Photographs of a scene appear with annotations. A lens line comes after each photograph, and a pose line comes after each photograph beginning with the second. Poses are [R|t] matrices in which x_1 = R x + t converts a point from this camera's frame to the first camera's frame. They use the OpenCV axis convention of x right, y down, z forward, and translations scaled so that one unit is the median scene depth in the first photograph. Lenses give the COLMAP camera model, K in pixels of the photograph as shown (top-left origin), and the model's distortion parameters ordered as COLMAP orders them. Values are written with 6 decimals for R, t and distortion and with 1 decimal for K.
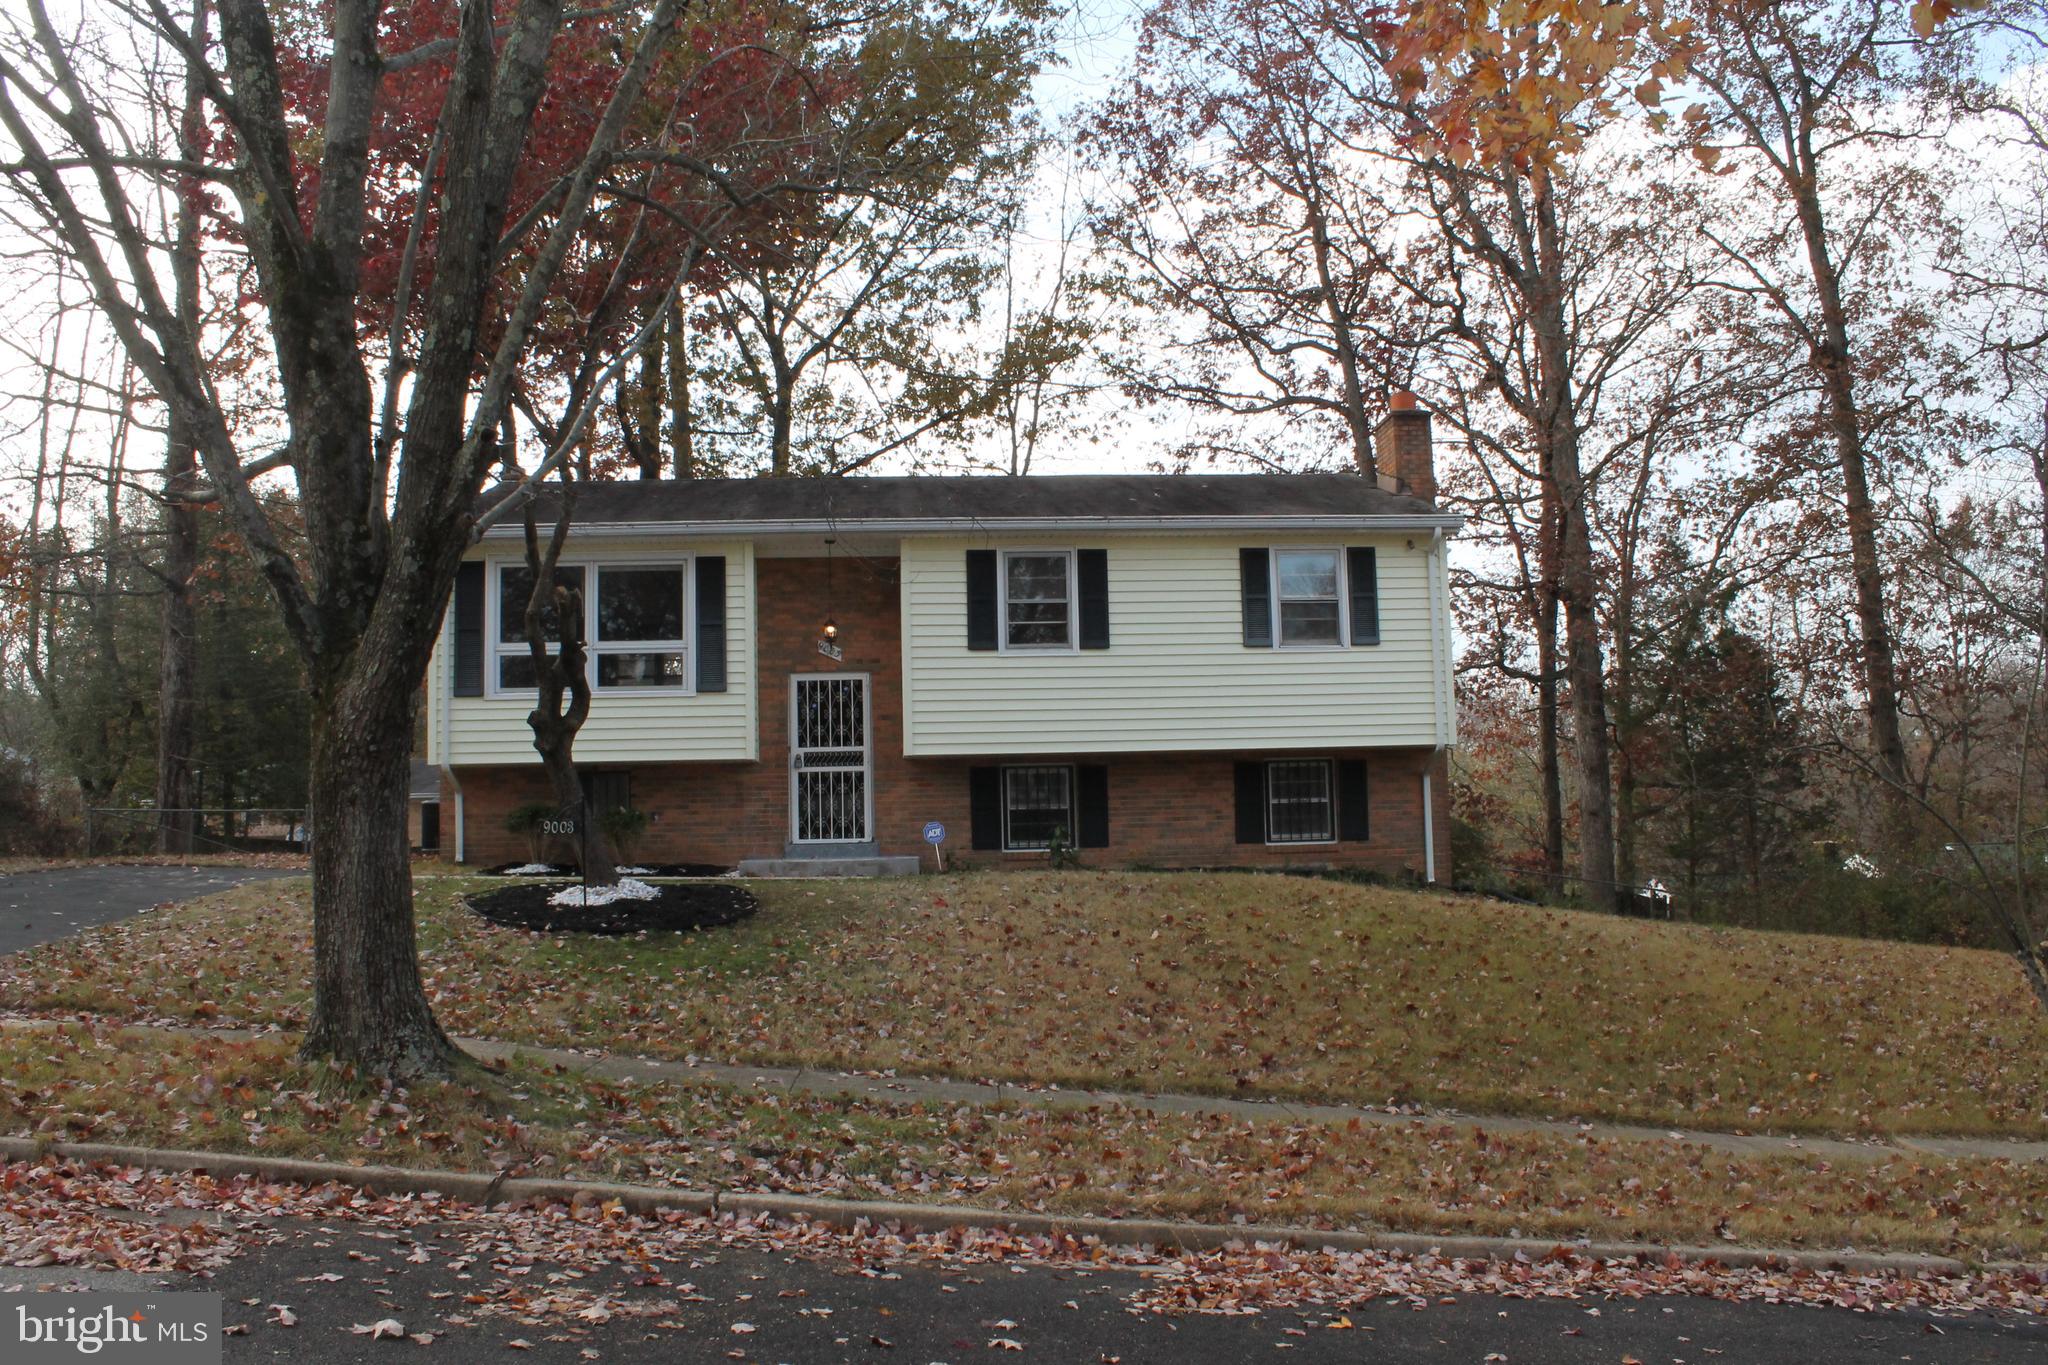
lens RADIAL K [[1731.4, 0, 1021.6], [0, 1731.4, 690.0], [0, 0, 1]] dist [-0.161806, 0.151260]
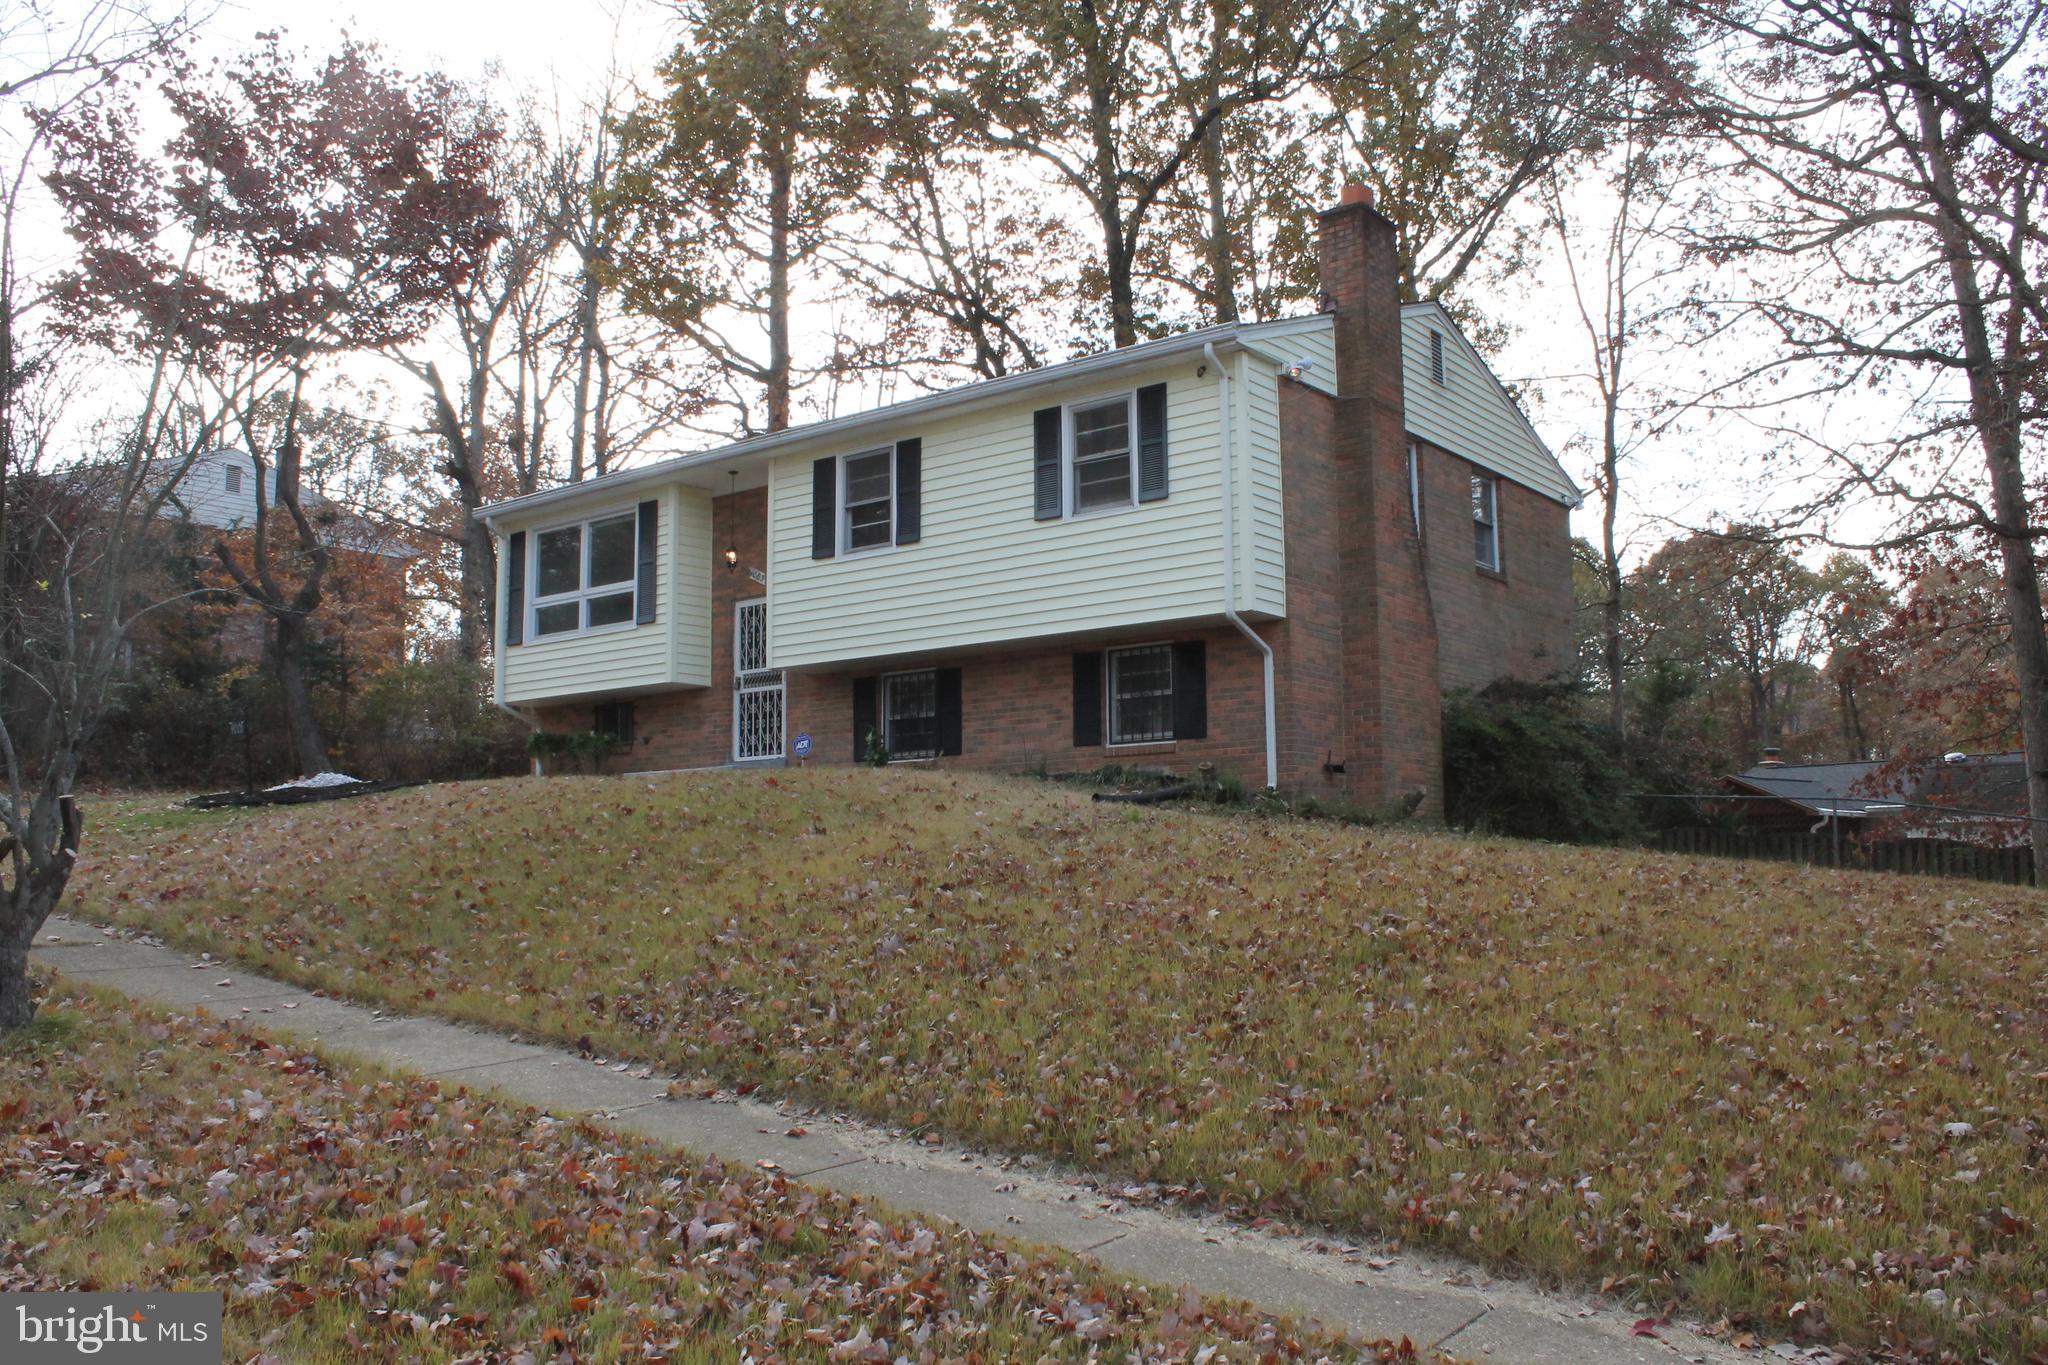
lens RADIAL K [[1731.4, 0, 1021.6], [0, 1731.4, 690.0], [0, 0, 1]] dist [-0.161806, 0.151260]
pose [[0.735321, -0.061244, -0.674946, 0.712226], [0.051157, 0.998083, -0.034832, 0.091235], [0.675785, -0.008915, 0.737045, 0.341375]]
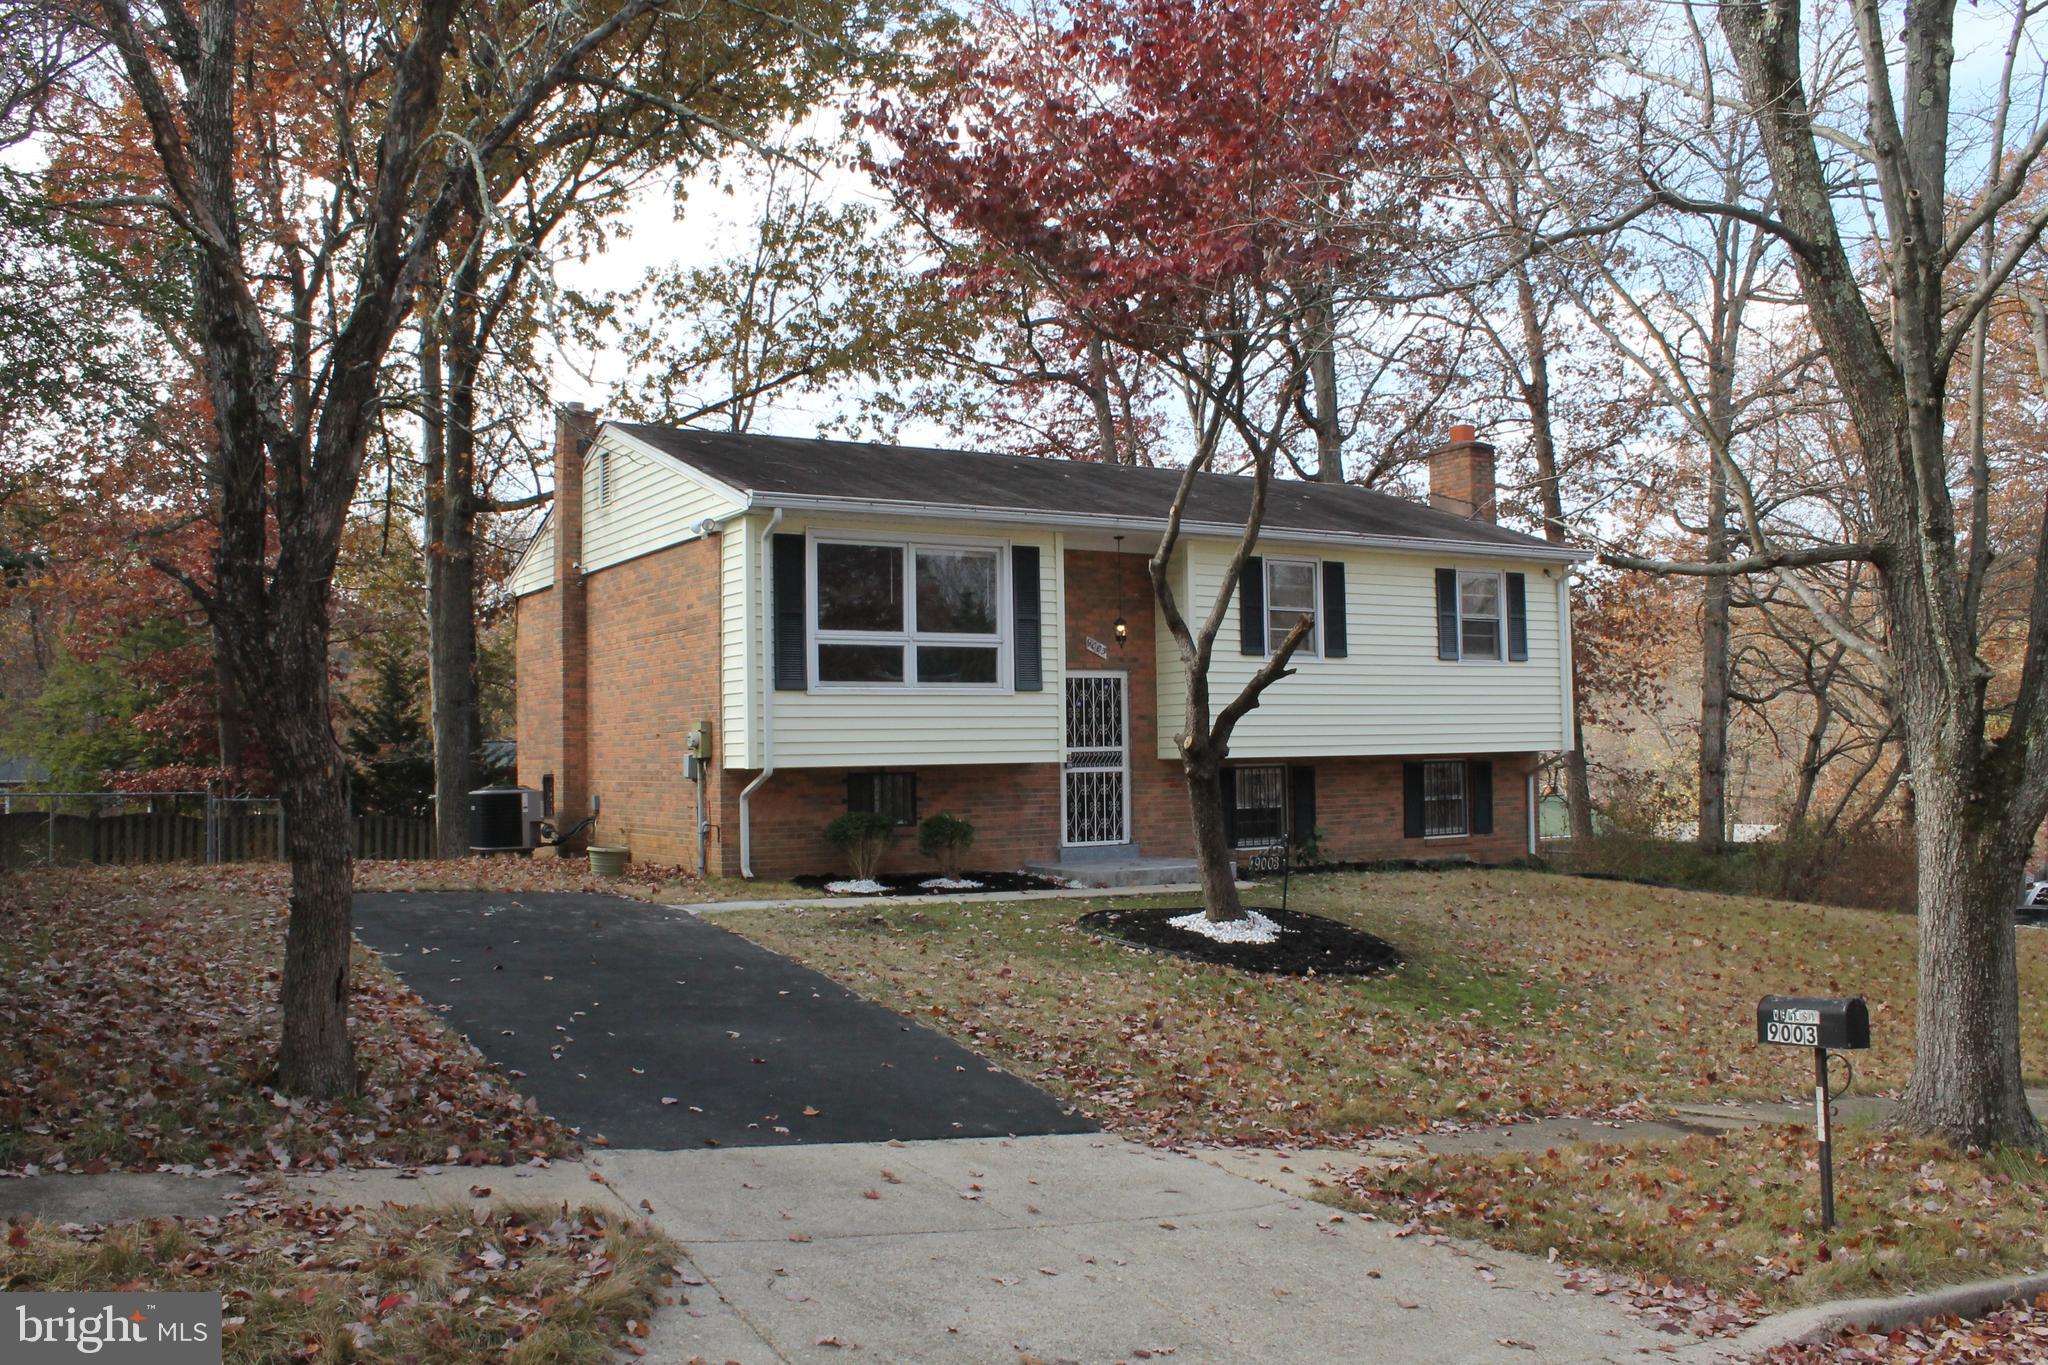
lens RADIAL K [[1731.4, 0, 1021.6], [0, 1731.4, 690.0], [0, 0, 1]] dist [-0.161806, 0.151260]
pose [[0.892423, 0.025446, 0.450482, -0.591473], [-0.045705, 0.998371, 0.034149, -0.030642], [-0.448879, -0.051065, 0.892132, 0.151259]]
